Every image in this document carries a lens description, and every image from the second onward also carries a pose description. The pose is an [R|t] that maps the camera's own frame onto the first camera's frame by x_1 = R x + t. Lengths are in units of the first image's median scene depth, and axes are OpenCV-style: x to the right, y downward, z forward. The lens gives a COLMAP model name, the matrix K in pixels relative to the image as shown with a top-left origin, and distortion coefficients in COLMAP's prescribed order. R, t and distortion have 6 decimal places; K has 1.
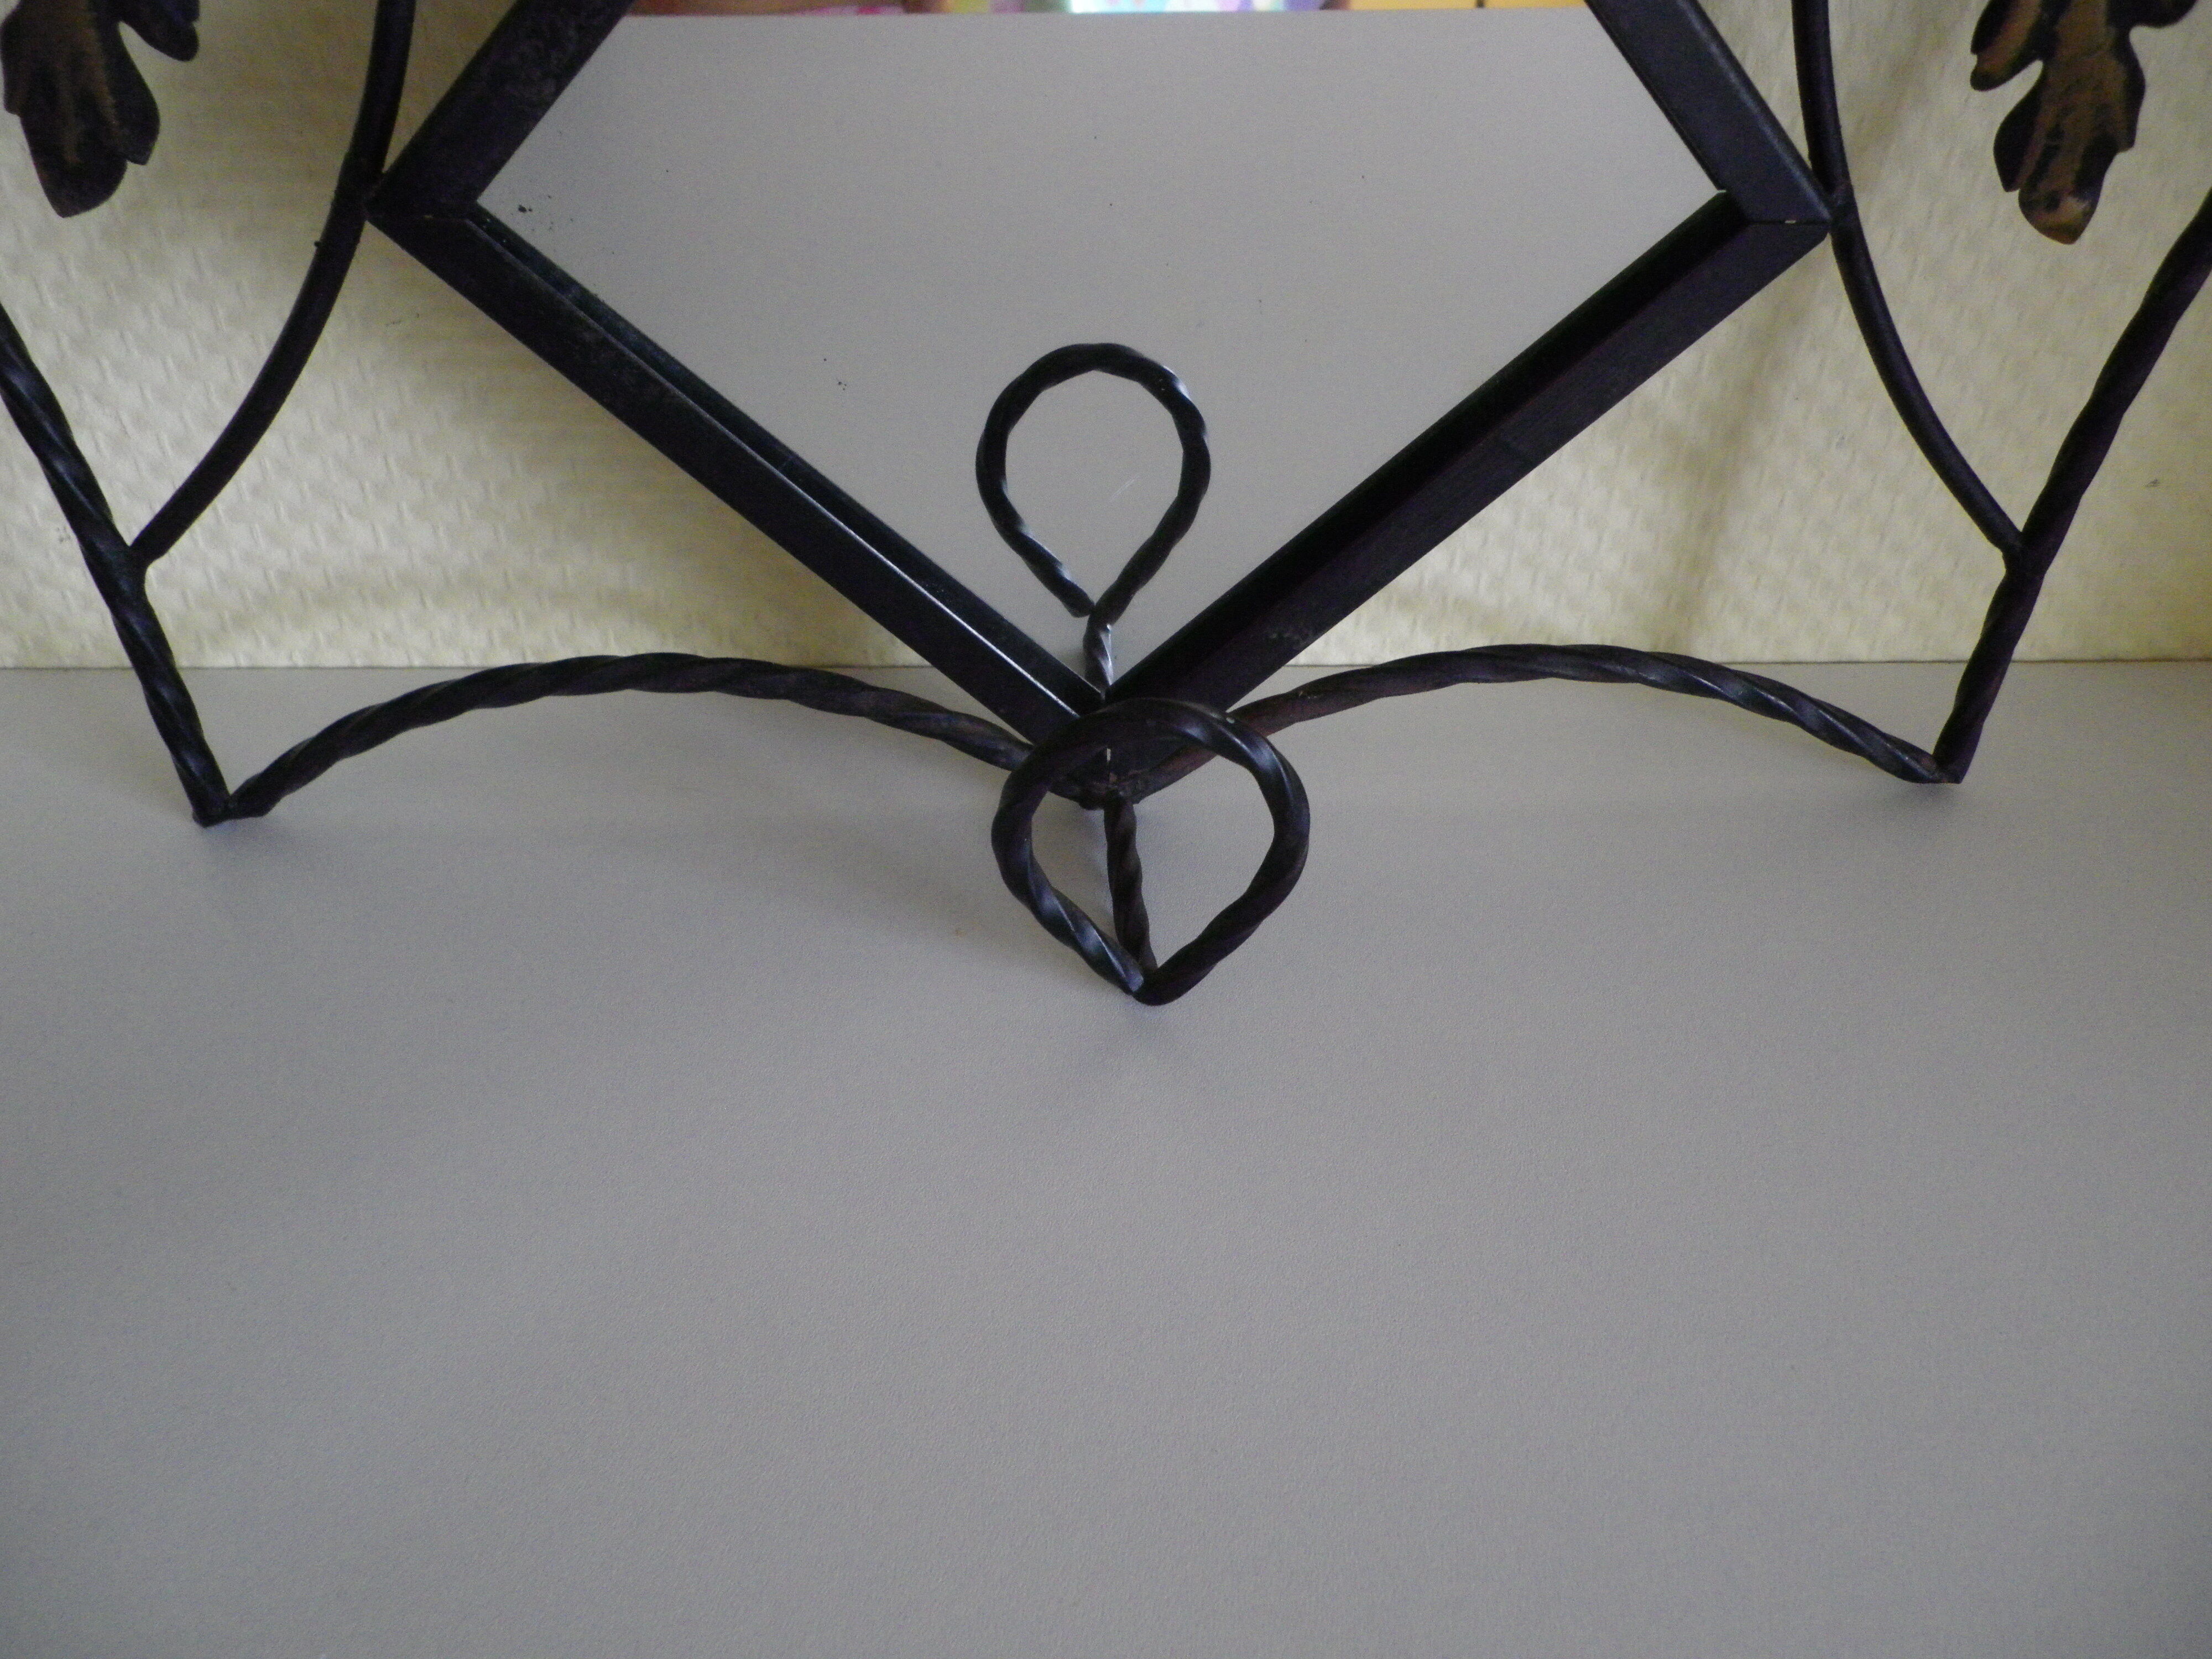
lens RADIAL K [[1691.6, 0, 1106.6], [0, 1691.6, 835.0], [0, 0, 1]] dist [-0.003695, -0.001017]
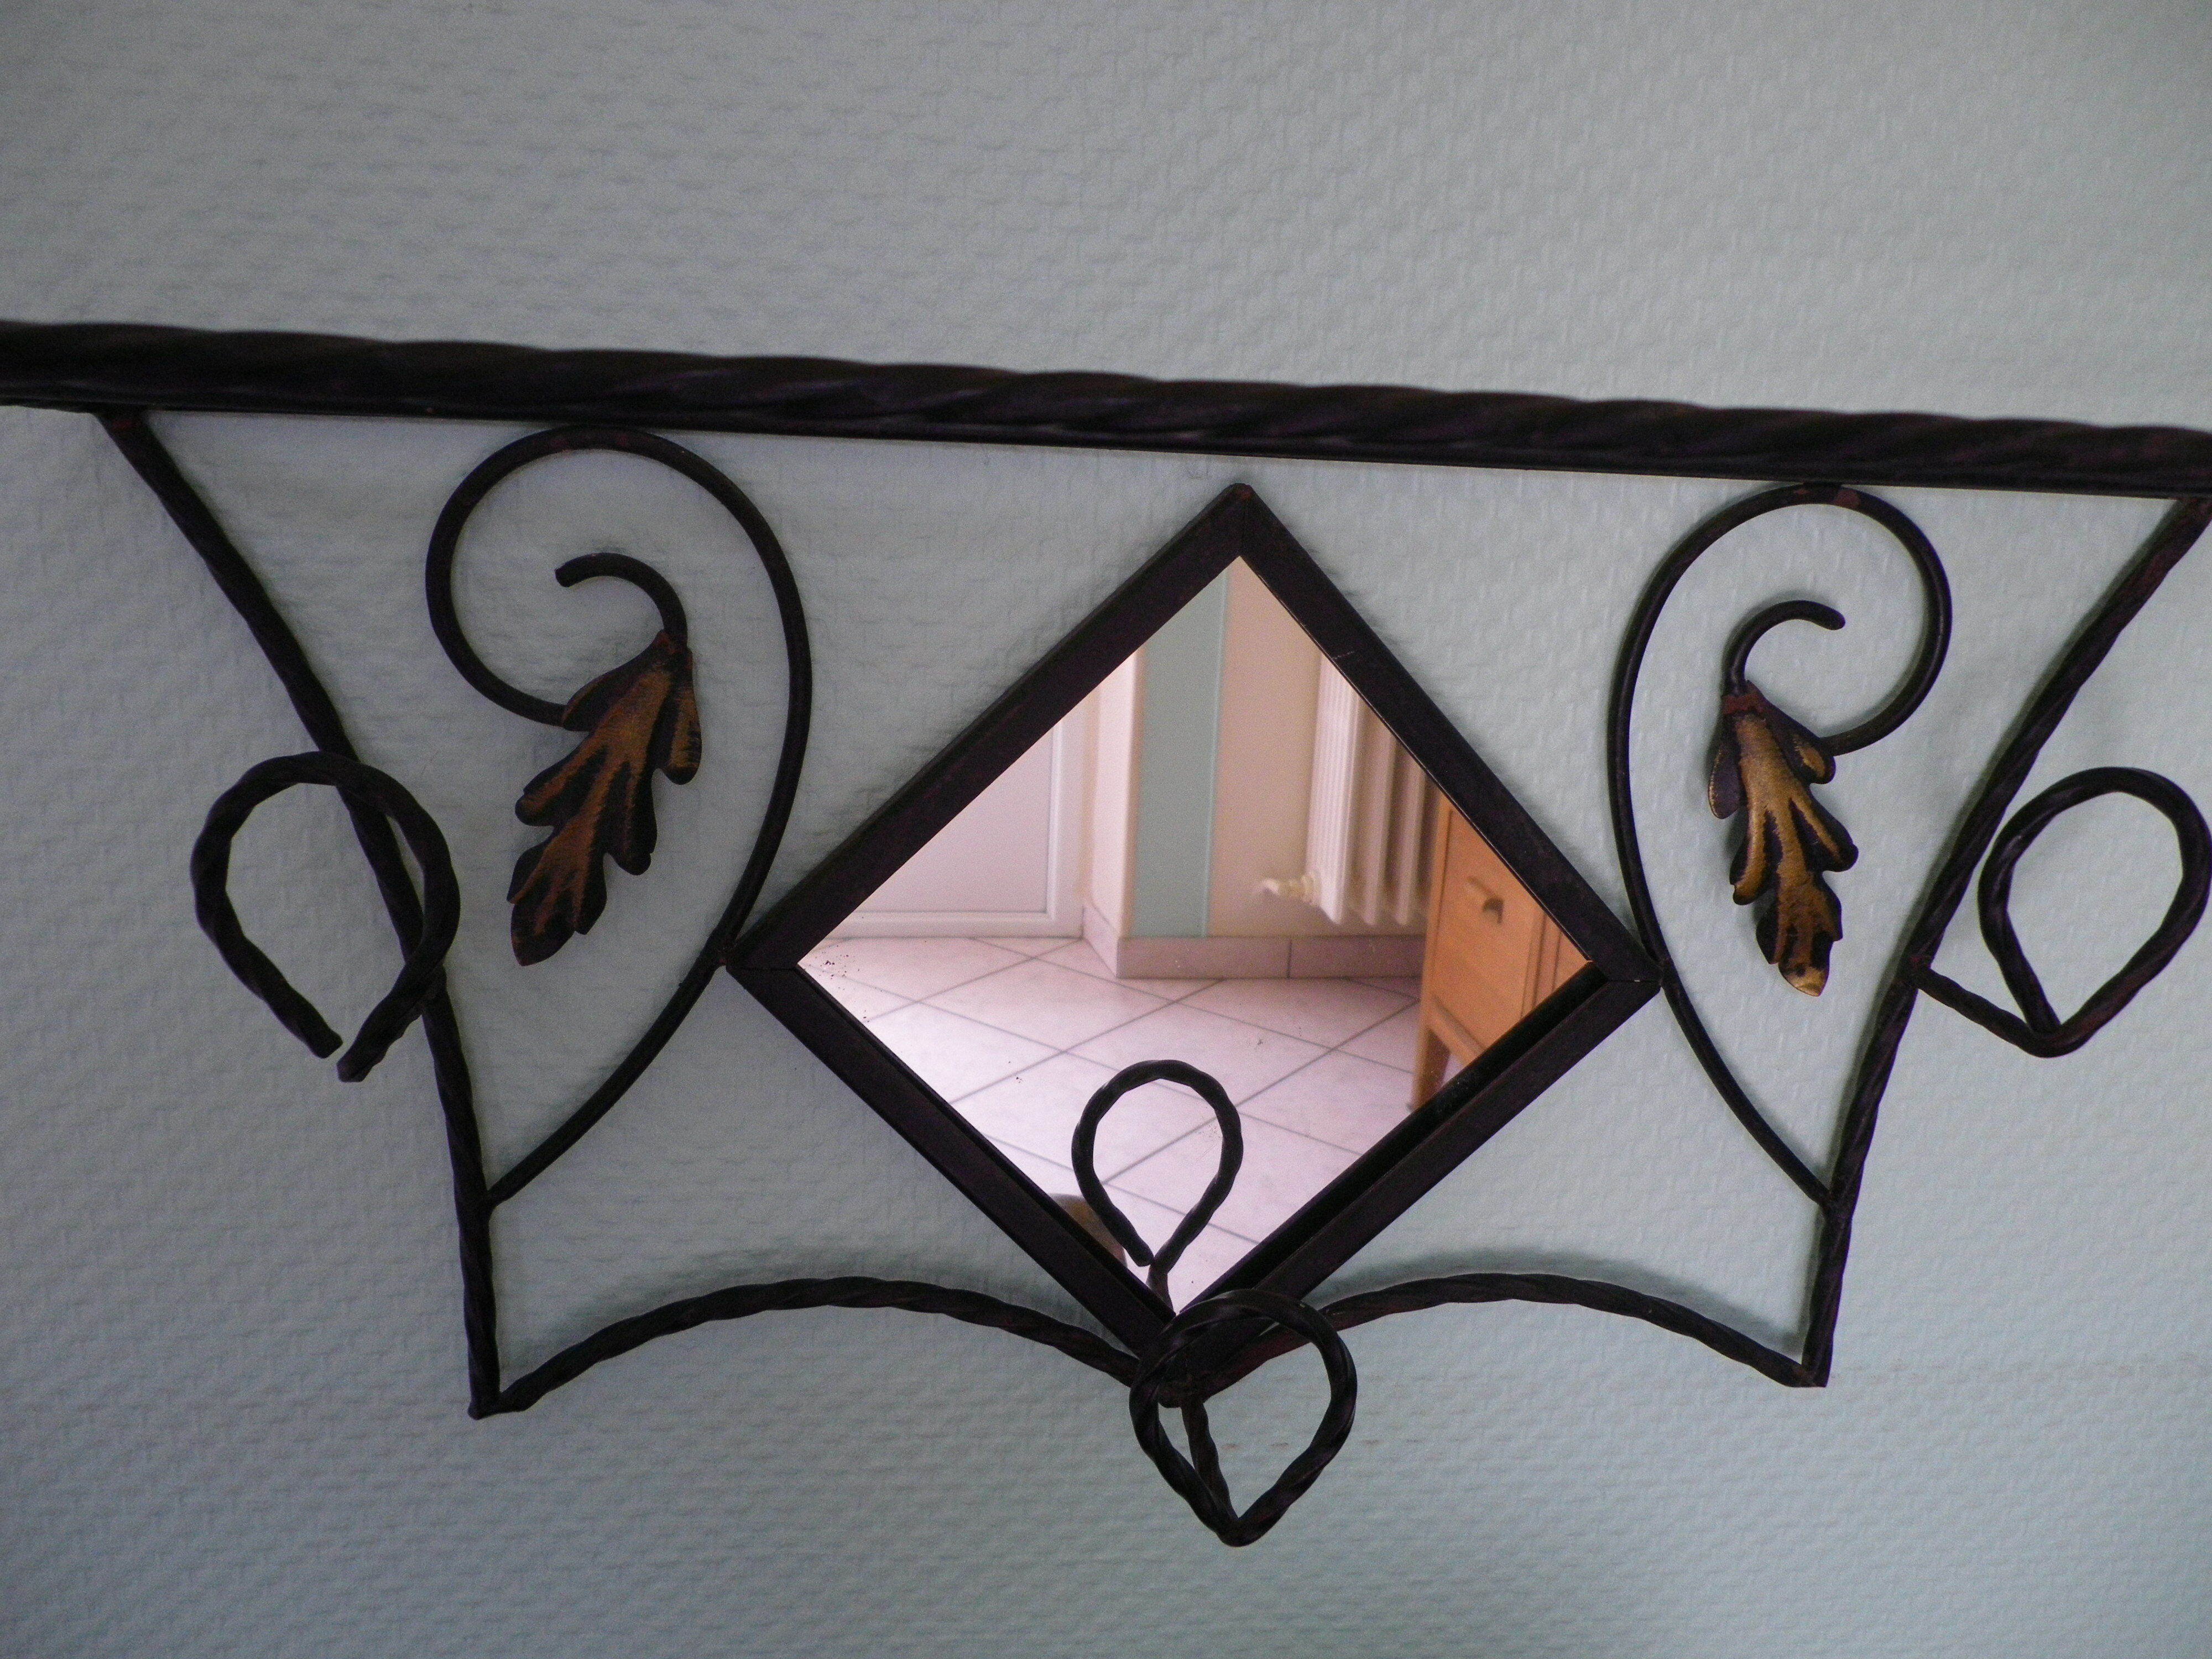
lens RADIAL K [[1691.6, 0, 1106.6], [0, 1691.6, 831.9], [0, 0, 1]] dist [-0.003695, -0.001017]
pose [[0.998514, 0.014851, 0.052429, -0.134276], [0.008798, 0.905581, -0.424083, 0.137241], [-0.053777, 0.423914, 0.904105, -0.357657]]
